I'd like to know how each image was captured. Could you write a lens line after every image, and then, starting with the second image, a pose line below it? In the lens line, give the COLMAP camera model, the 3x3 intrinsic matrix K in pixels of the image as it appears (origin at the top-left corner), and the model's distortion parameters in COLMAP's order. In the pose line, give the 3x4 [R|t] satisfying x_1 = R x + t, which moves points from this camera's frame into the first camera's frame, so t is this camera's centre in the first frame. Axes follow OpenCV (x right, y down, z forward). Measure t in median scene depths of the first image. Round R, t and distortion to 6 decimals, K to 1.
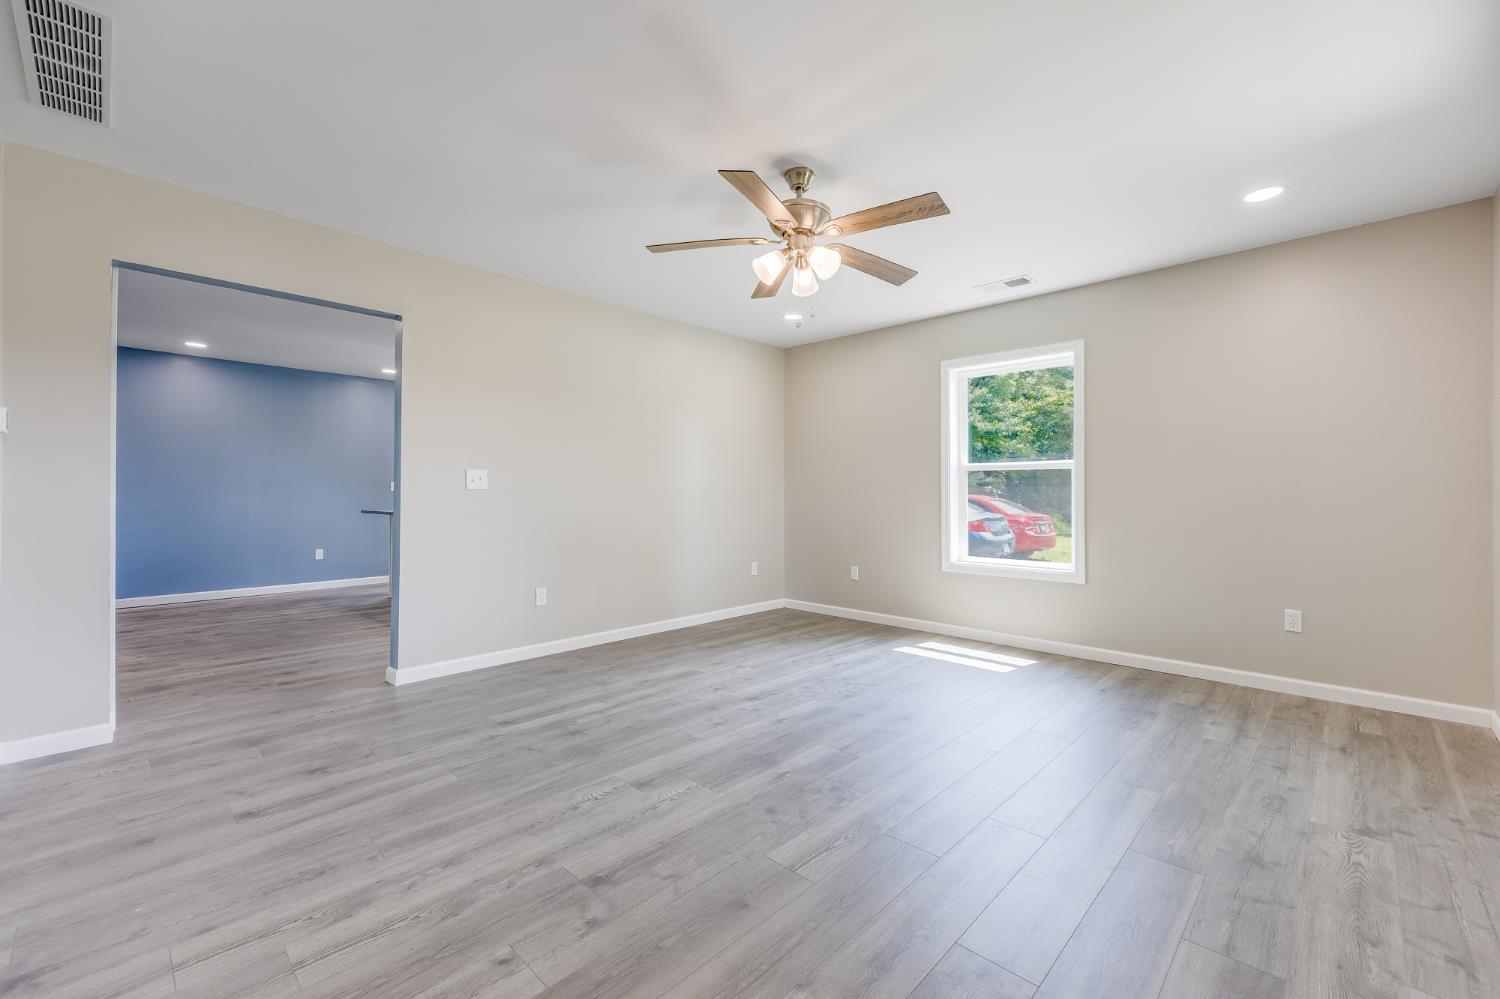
lens RADIAL K [[613.3, 0, 778.8], [0, 613.3, 492.4], [0, 0, 1]] dist [0.005952, 0.000614]
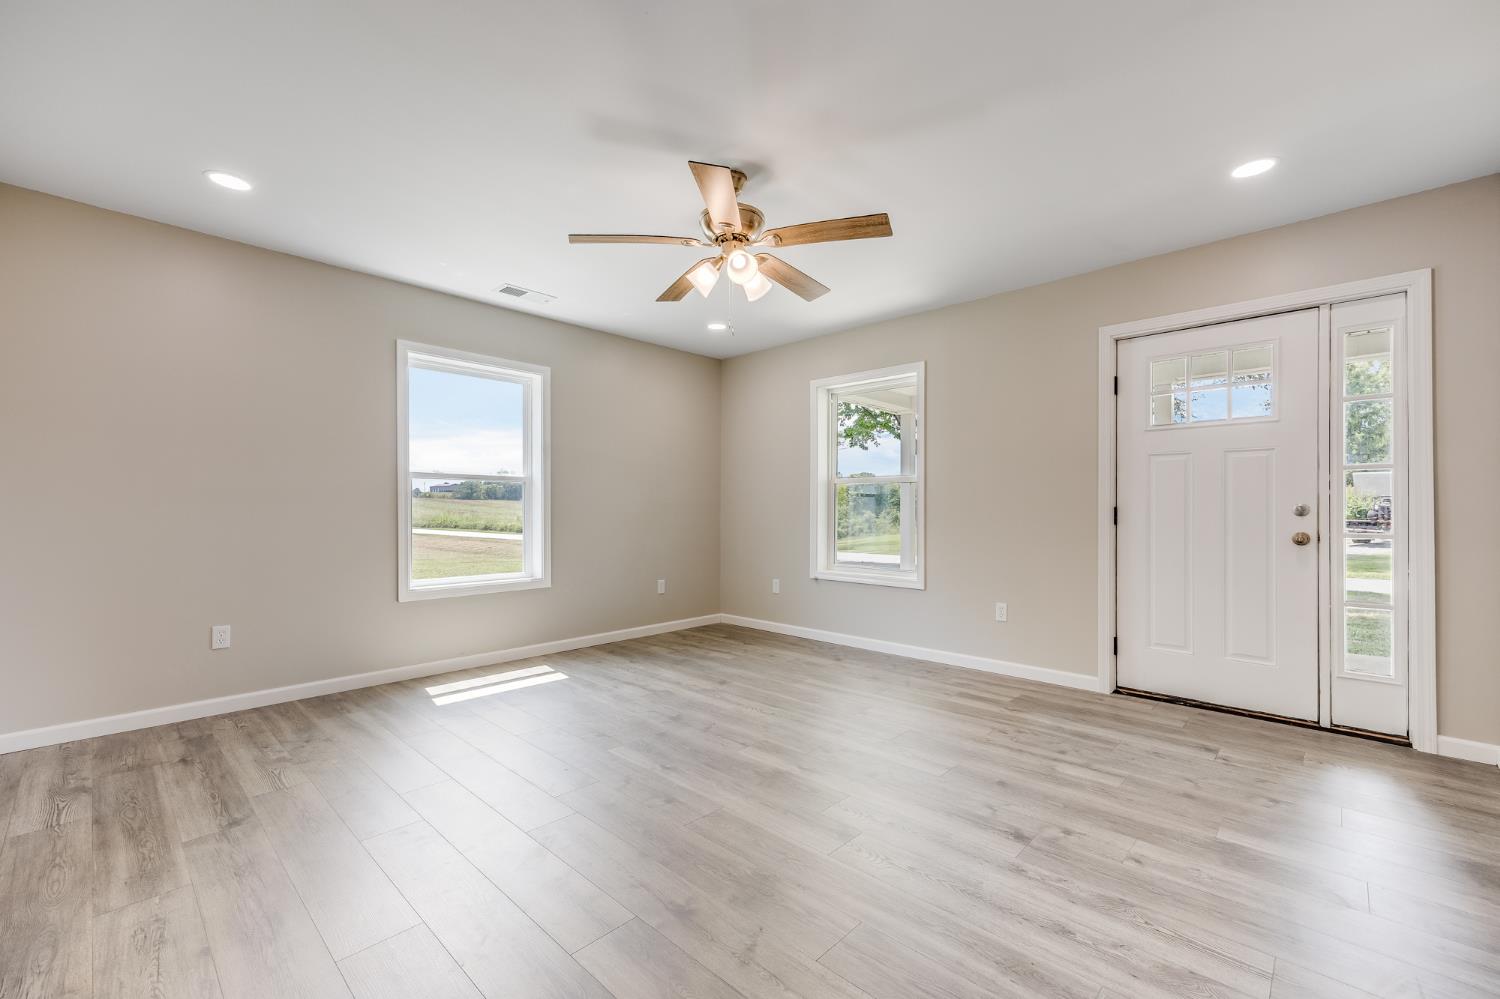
lens RADIAL K [[613.3, 0, 746.7], [0, 613.3, 507.2], [0, 0, 1]] dist [0.005952, 0.000614]
pose [[0.026798, 0.002473, 0.999638, -1.067760], [-0.009003, 0.999957, -0.002233, 0.005600], [-0.999600, -0.008940, 0.026819, 1.076420]]
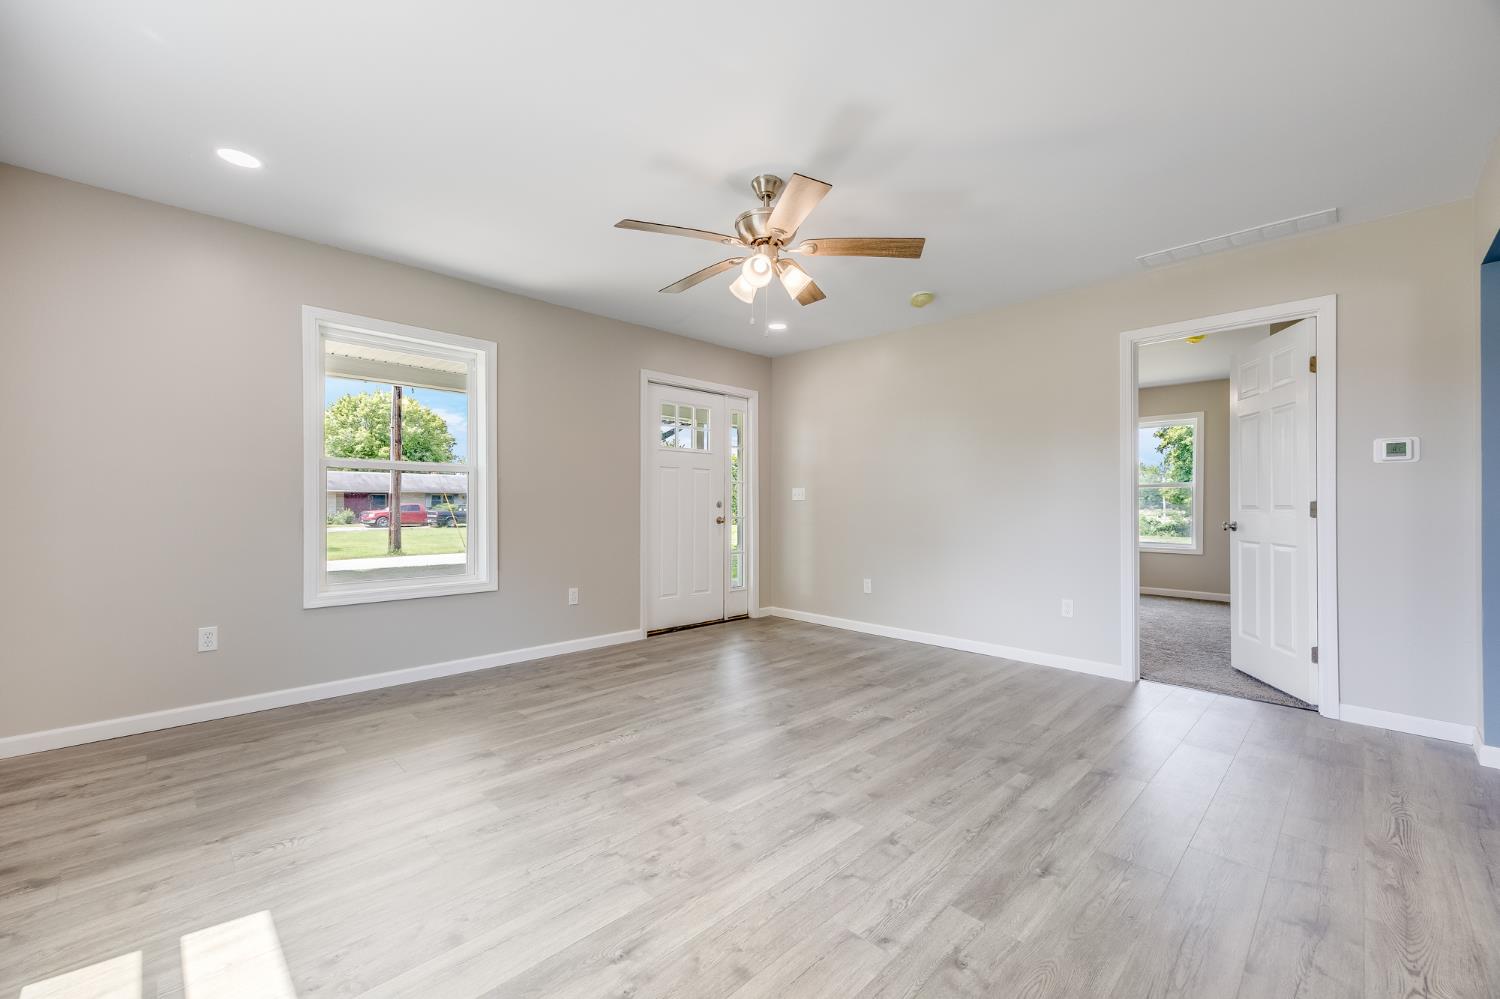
lens RADIAL K [[613.3, 0, 751.0], [0, 613.3, 503.3], [0, 0, 1]] dist [0.005952, 0.000614]
pose [[-0.998379, -0.004305, 0.056759, -0.000734], [-0.004800, 0.999952, -0.008592, 0.013570], [-0.056720, -0.008851, -0.998351, 2.271933]]
